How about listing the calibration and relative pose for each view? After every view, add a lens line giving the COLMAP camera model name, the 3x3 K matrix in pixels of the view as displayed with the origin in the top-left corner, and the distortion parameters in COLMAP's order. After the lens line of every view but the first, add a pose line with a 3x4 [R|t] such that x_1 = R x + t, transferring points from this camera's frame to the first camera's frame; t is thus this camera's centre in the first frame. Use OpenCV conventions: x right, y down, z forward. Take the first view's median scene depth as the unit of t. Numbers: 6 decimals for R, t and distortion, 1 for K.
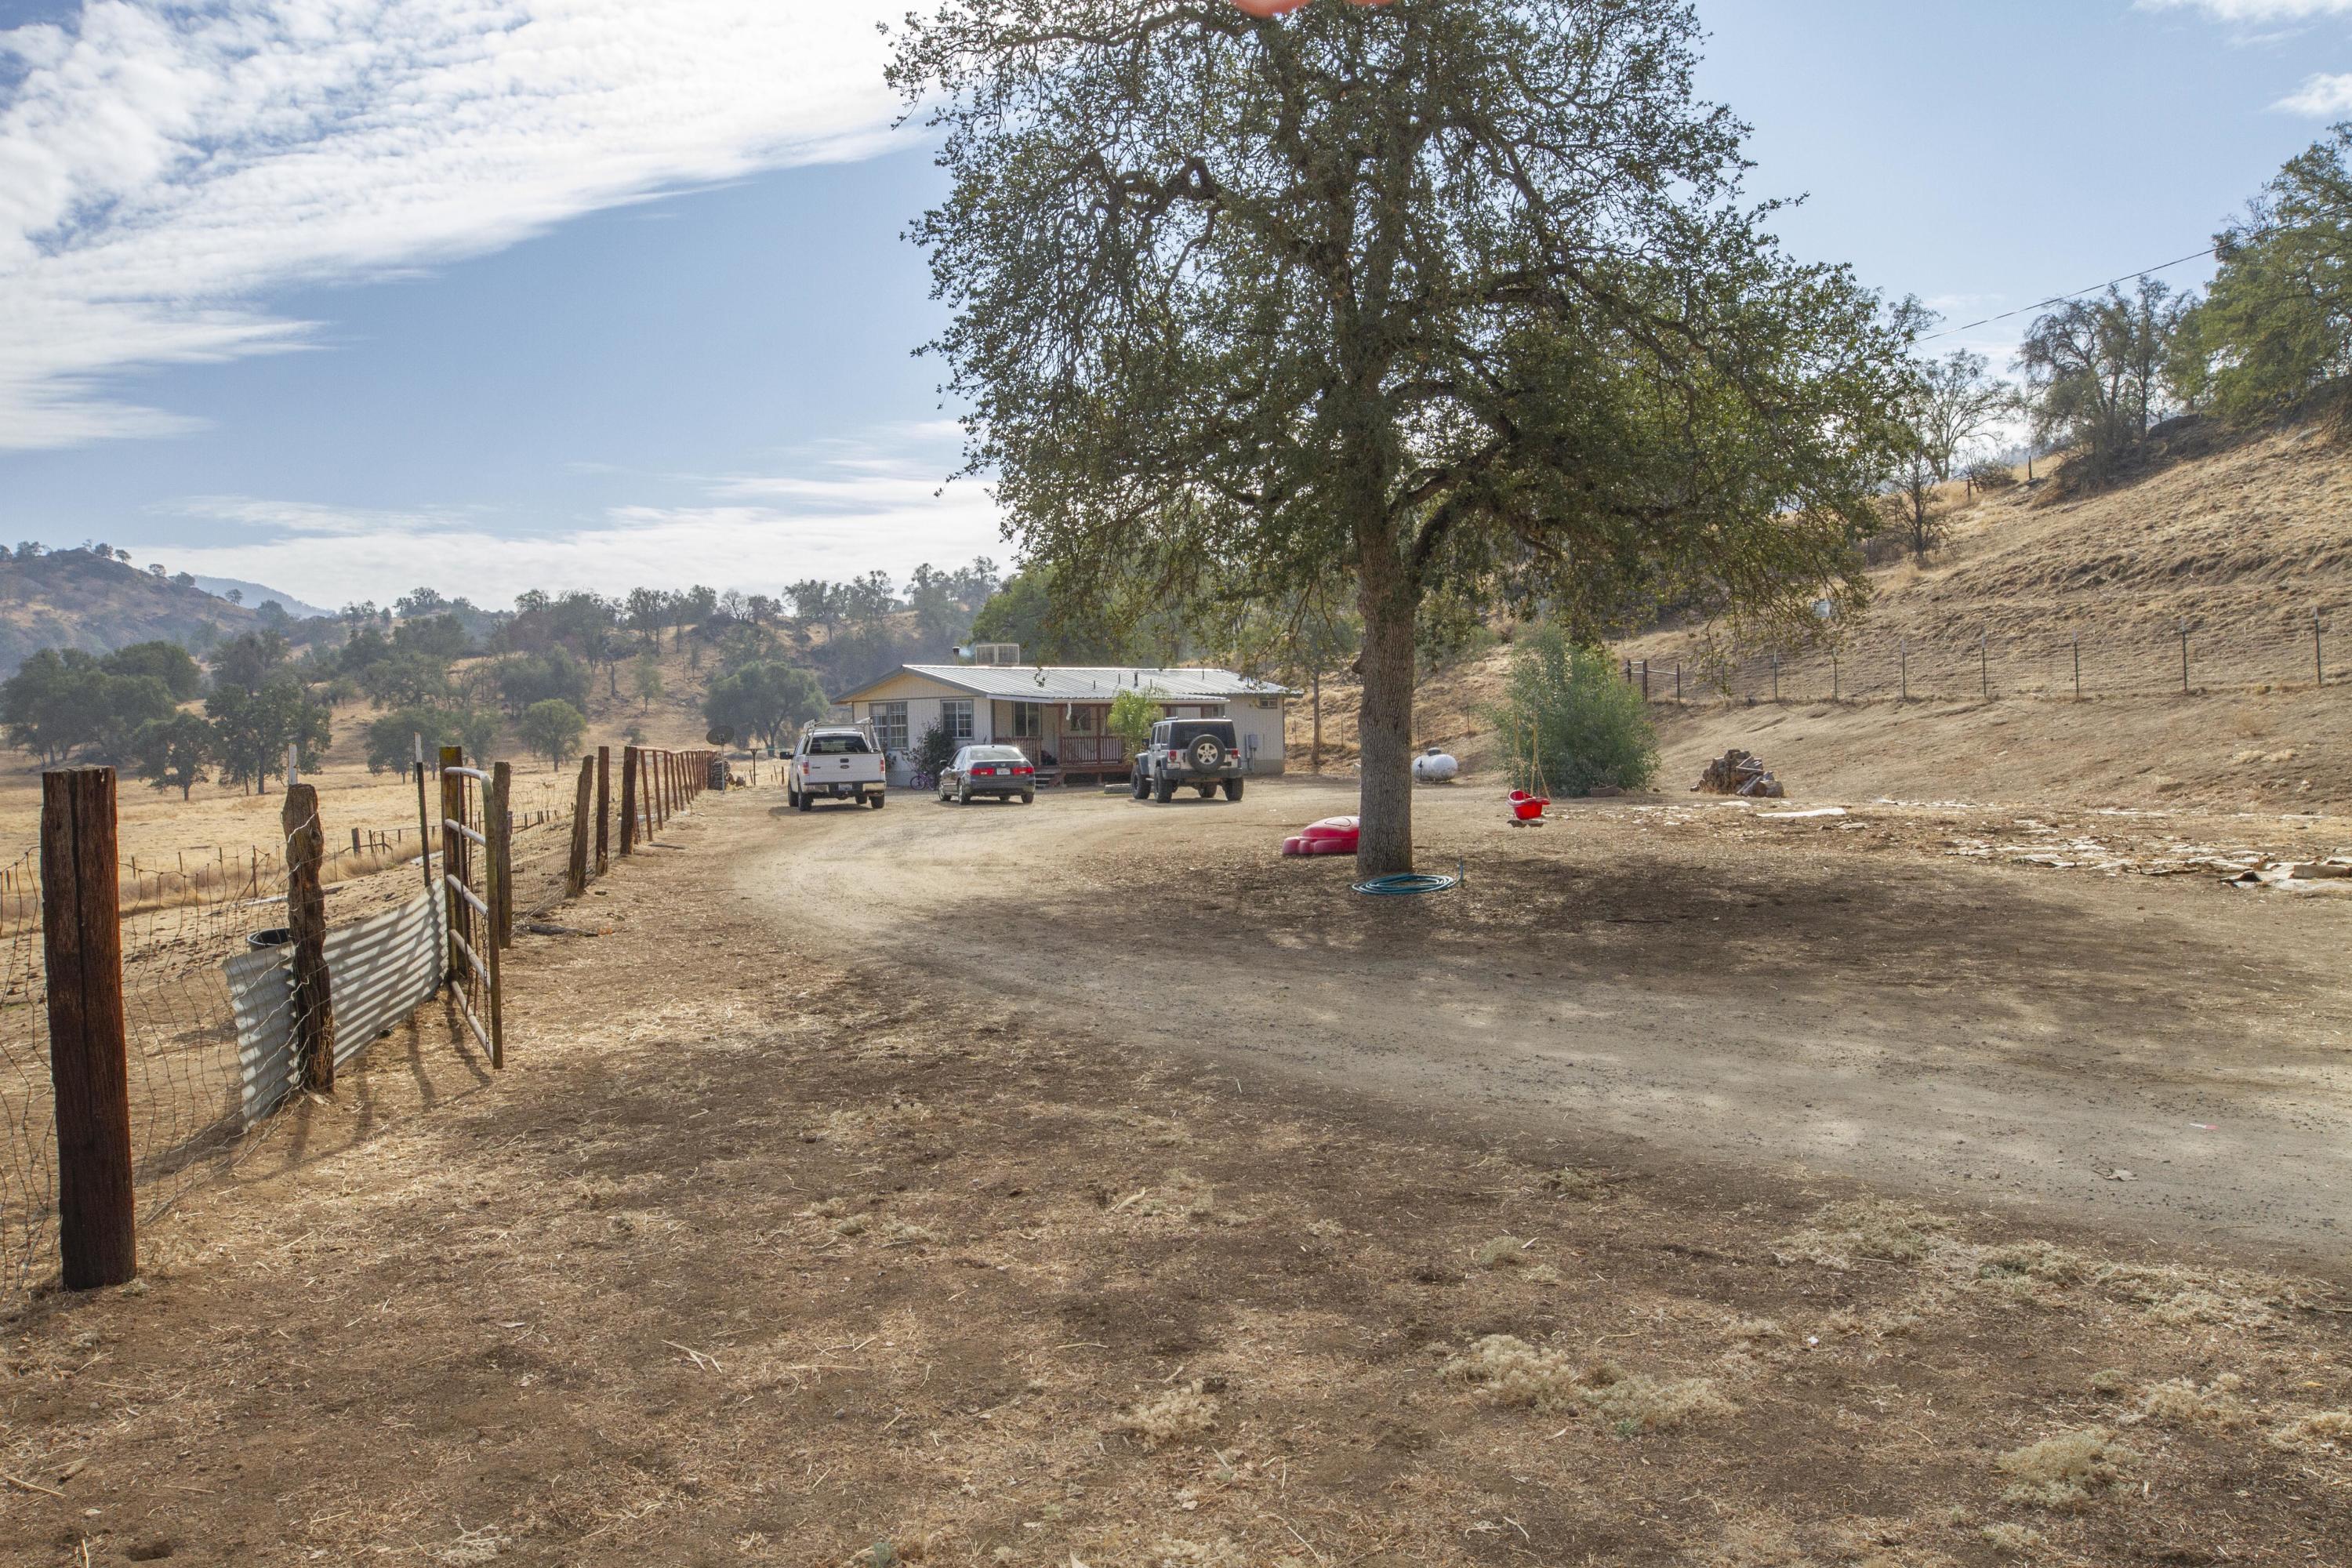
lens RADIAL K [[1759.7, 0, 1173.5], [0, 1759.7, 786.1], [0, 0, 1]] dist [-0.025987, 0.004478]
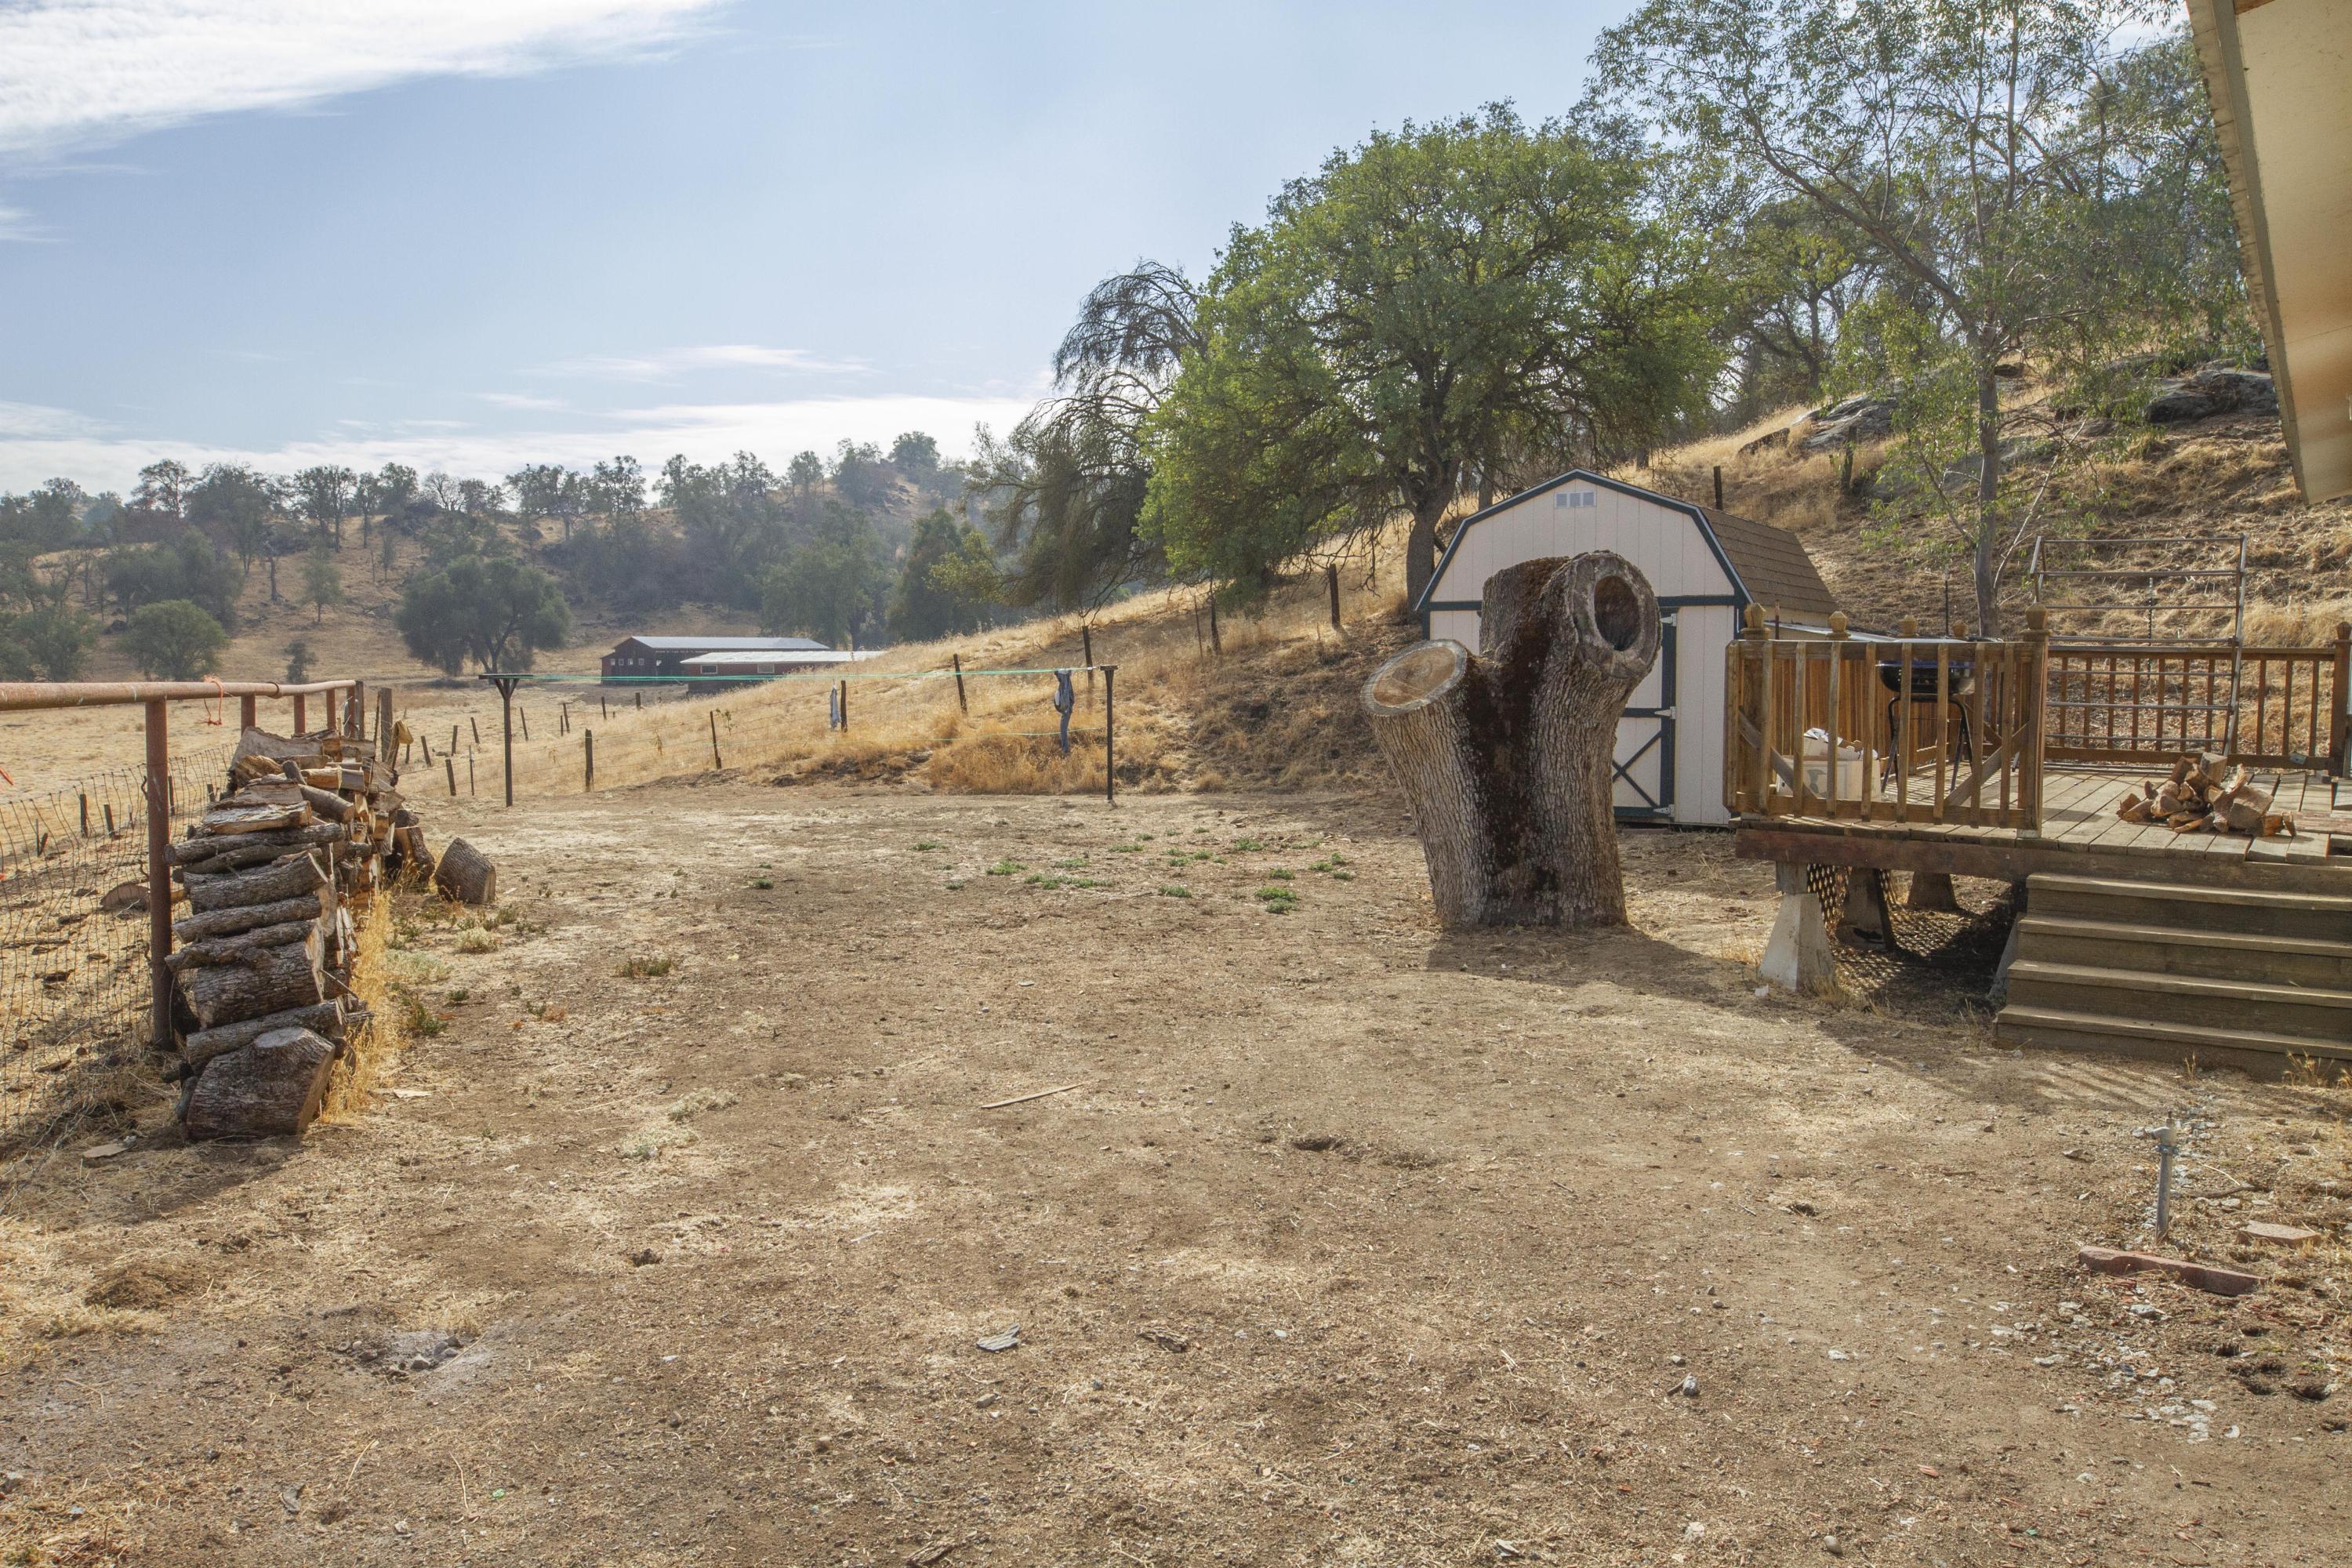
lens RADIAL K [[1759.7, 0, 1180.5], [0, 1759.7, 782.5], [0, 0, 1]] dist [-0.025987, 0.004478]
pose [[0.988311, 0.003309, 0.152416, -0.040610], [-0.009029, 0.999280, 0.036847, -0.003890], [-0.152184, -0.037792, 0.987629, 0.165473]]
